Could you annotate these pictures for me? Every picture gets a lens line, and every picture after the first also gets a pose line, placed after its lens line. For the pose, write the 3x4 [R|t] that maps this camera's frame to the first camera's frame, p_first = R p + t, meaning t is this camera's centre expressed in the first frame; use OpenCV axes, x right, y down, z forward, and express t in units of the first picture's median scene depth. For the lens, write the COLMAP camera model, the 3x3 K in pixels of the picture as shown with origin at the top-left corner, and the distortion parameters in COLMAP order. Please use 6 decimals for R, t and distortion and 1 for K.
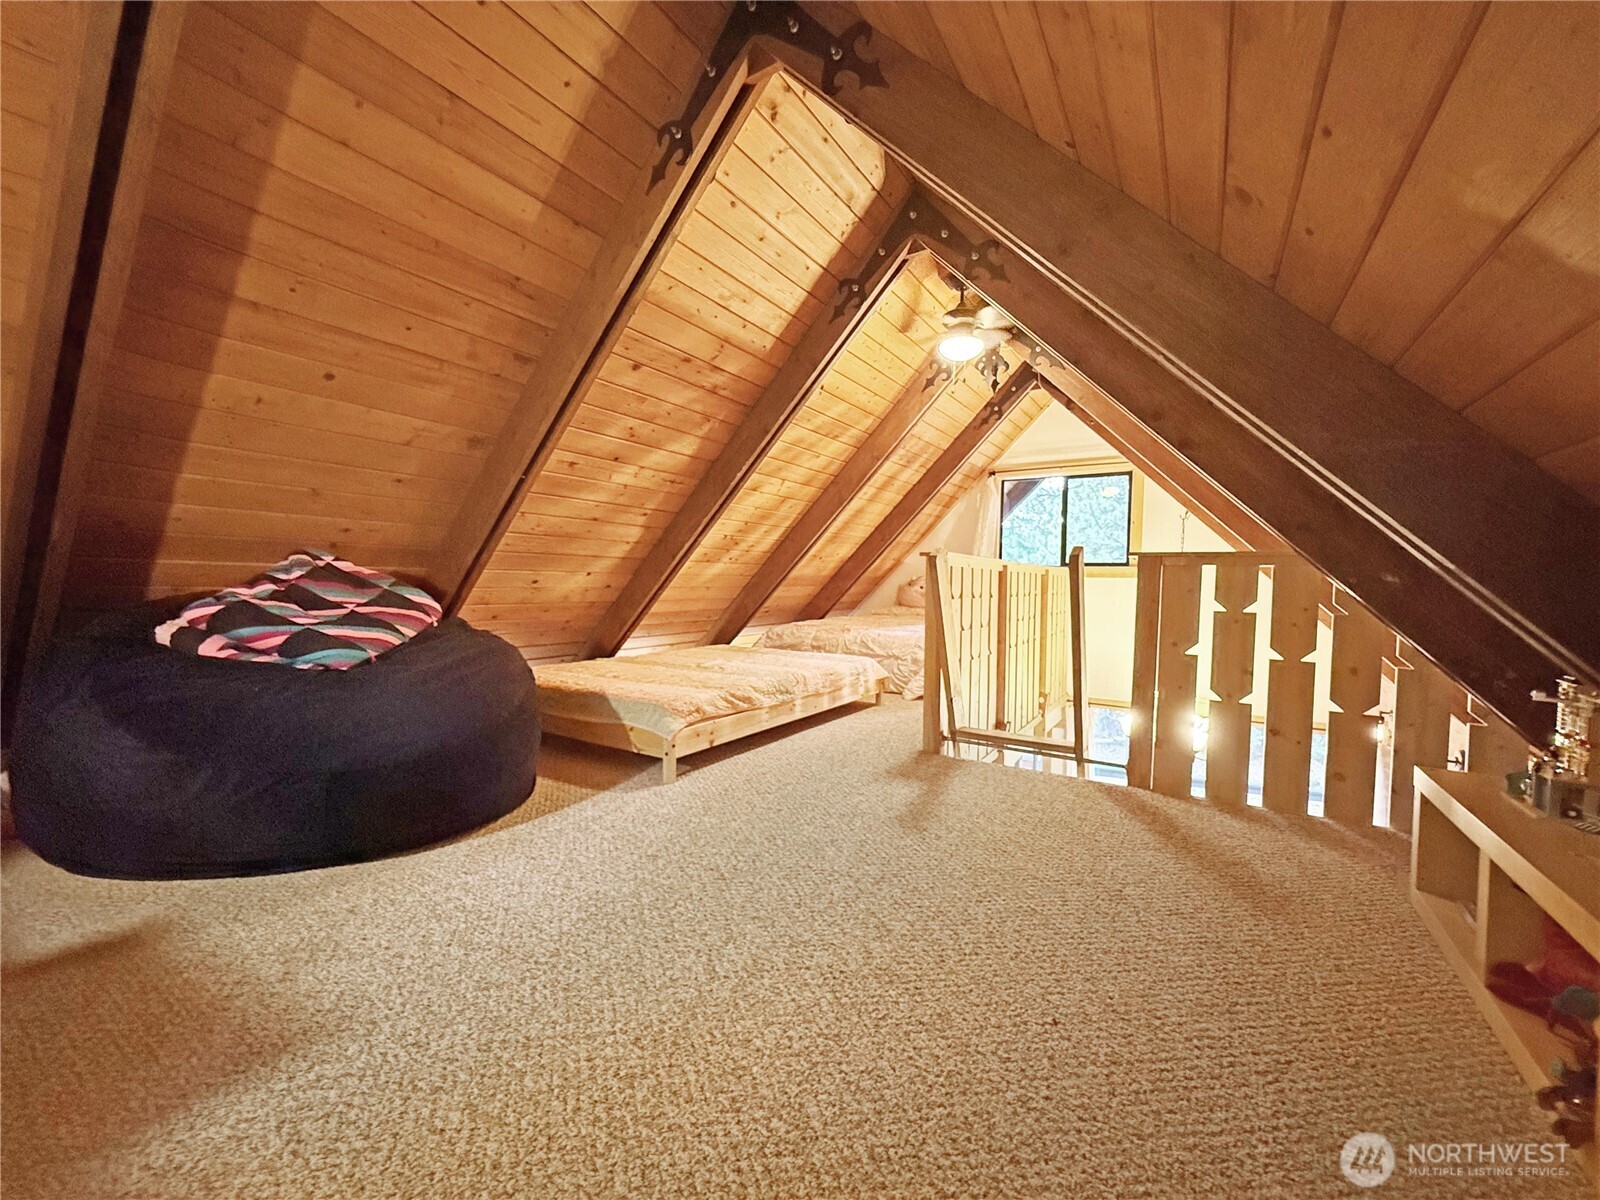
lens RADIAL K [[634.3, 0, 803.6], [0, 634.3, 598.6], [0, 0, 1]] dist [-0.000871, 0.000212]
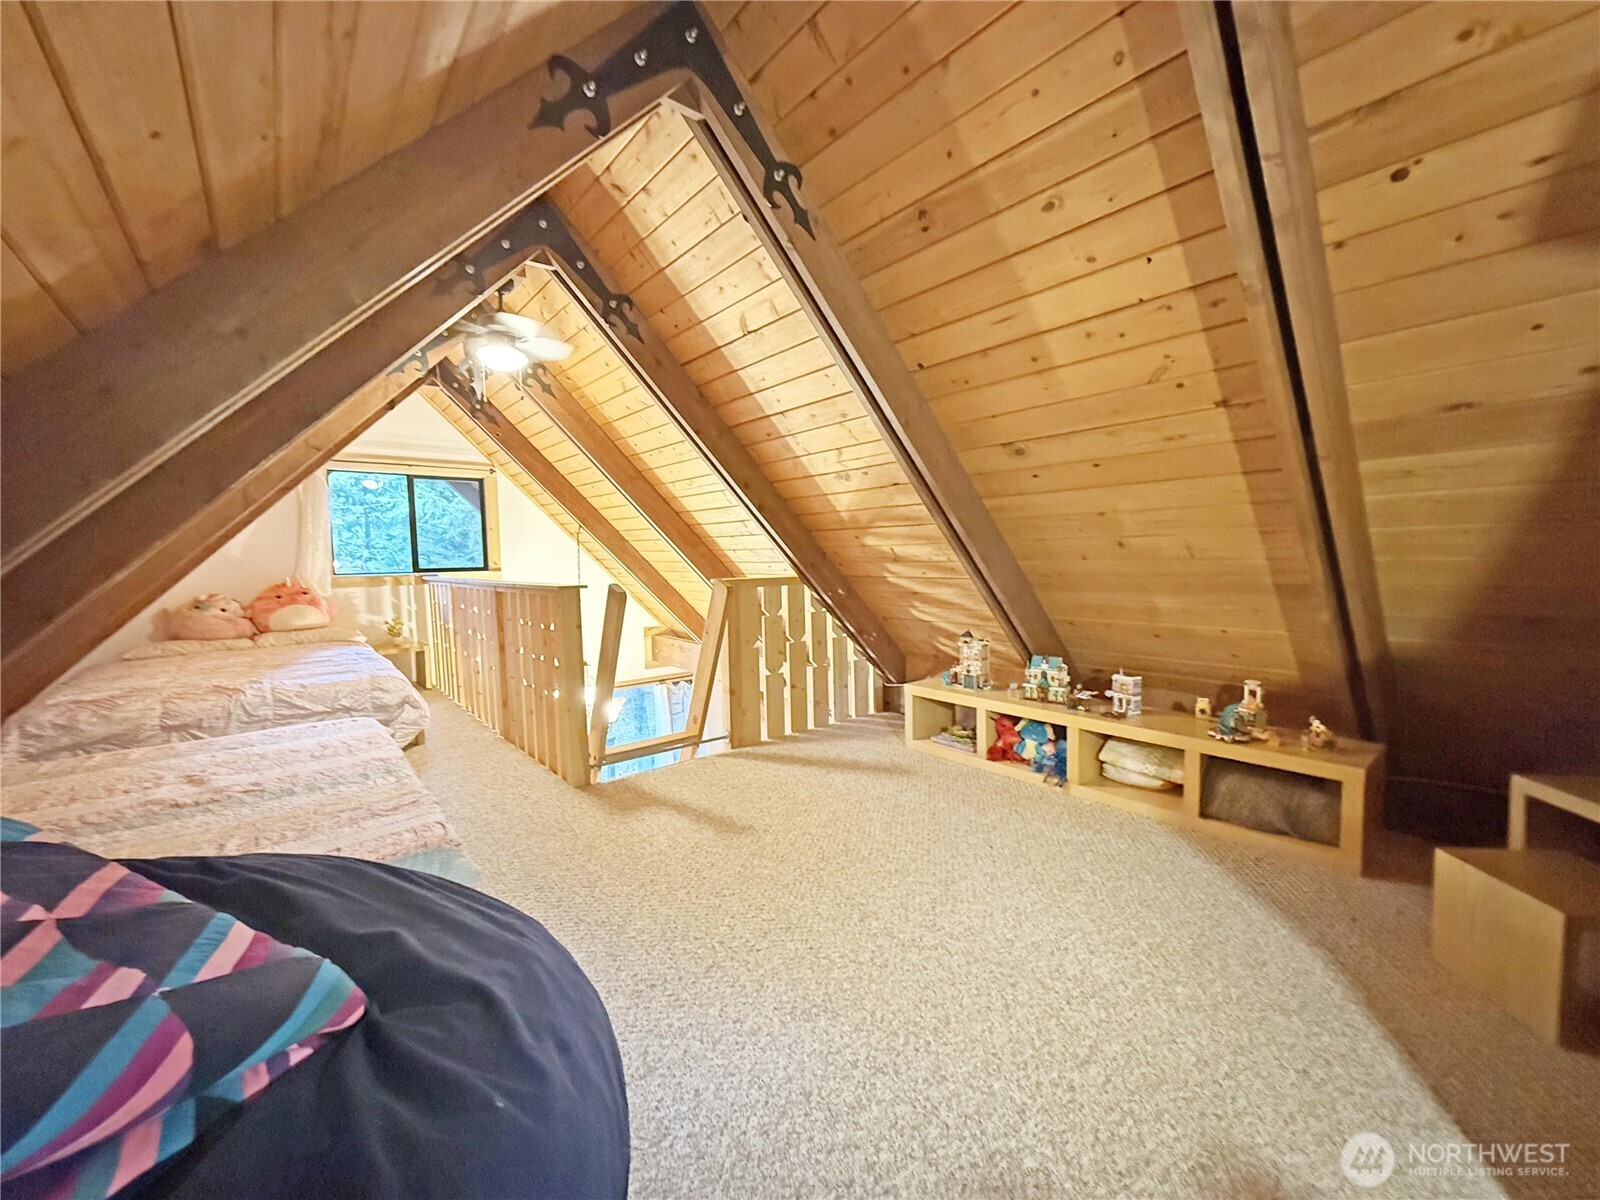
lens RADIAL K [[634.3, 0, 789.2], [0, 634.3, 607.5], [0, 0, 1]] dist [-0.000871, 0.000212]
pose [[0.318630, -0.101722, 0.942405, -1.722925], [0.052321, 0.994597, 0.089665, -0.310893], [-0.946434, 0.020738, 0.322230, 1.016766]]
